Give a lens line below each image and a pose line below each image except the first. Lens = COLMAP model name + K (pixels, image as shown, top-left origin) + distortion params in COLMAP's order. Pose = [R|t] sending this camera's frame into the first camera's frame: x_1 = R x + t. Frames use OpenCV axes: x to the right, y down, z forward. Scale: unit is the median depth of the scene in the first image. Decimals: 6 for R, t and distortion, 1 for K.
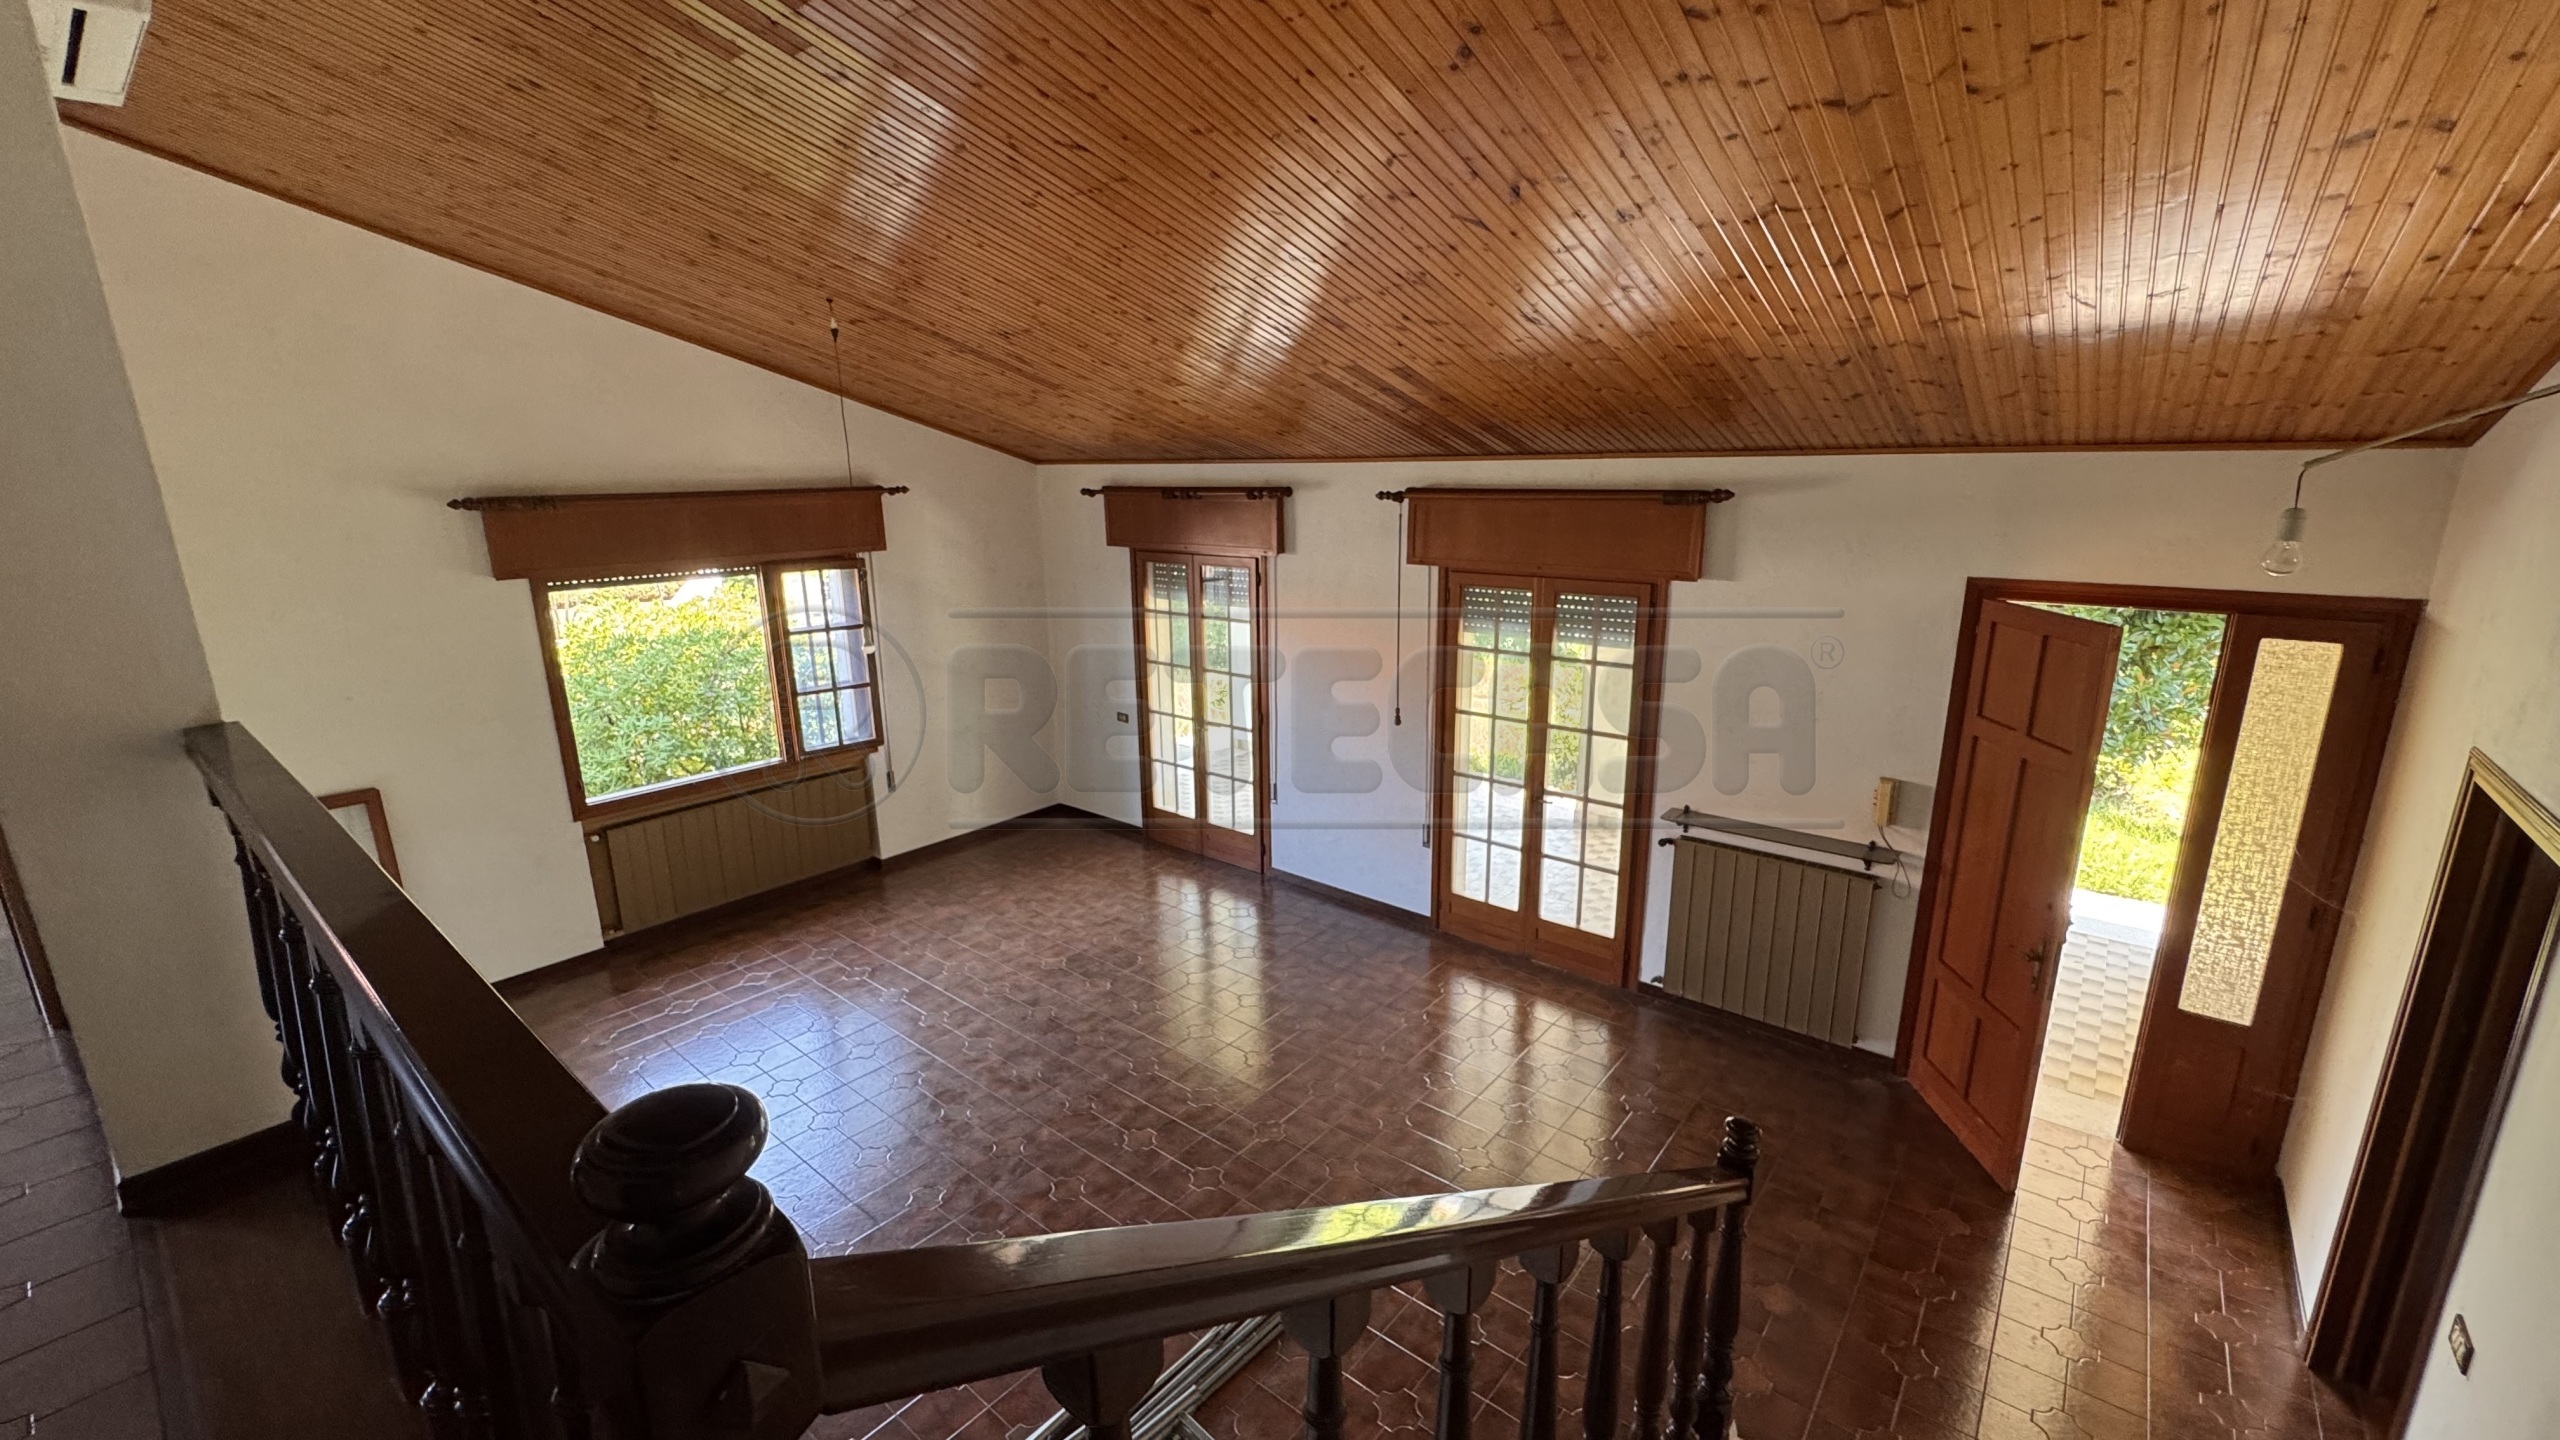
lens RADIAL K [[1030.8, 0, 1273.0], [0, 1030.8, 720.3], [0, 0, 1]] dist [0.002937, 0.001069]
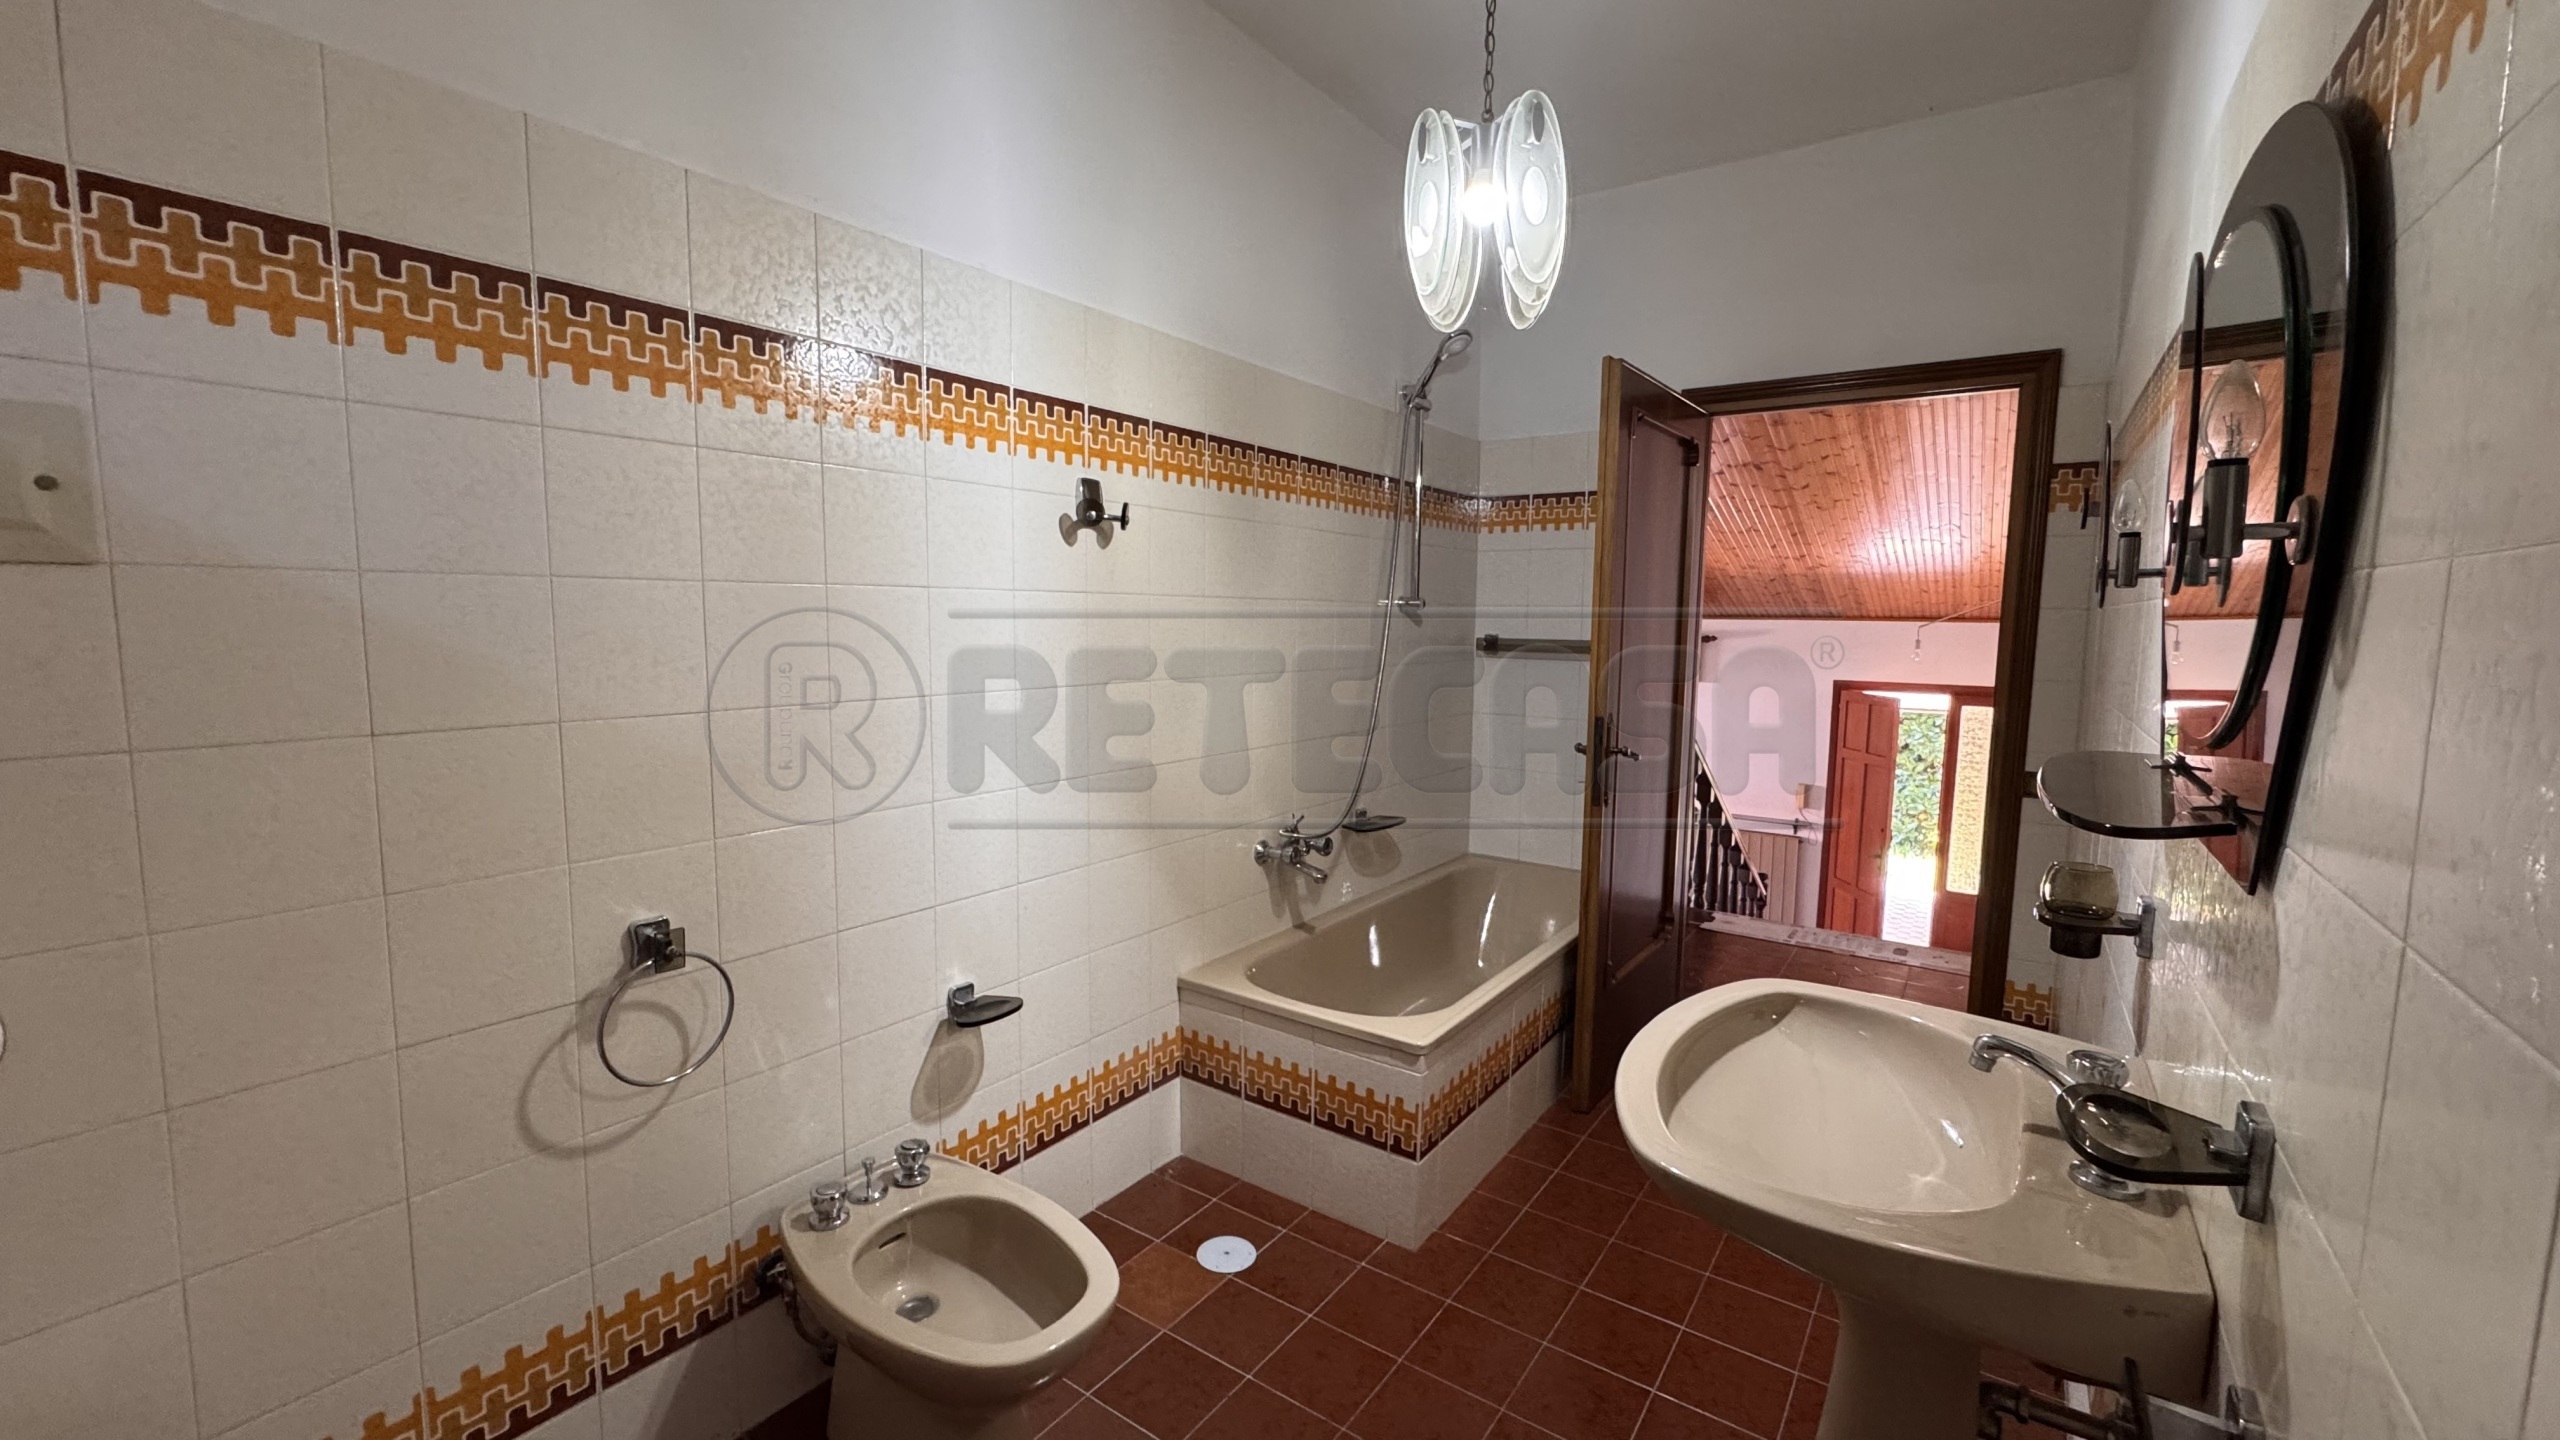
lens RADIAL K [[1030.8, 0, 1277.8], [0, 1030.8, 719.5], [0, 0, 1]] dist [0.002937, 0.001069]
pose [[0.996506, 0.016647, 0.081845, -0.431266], [-0.004793, 0.989718, -0.142949, 0.172708], [-0.083383, 0.142057, 0.986340, -0.667143]]
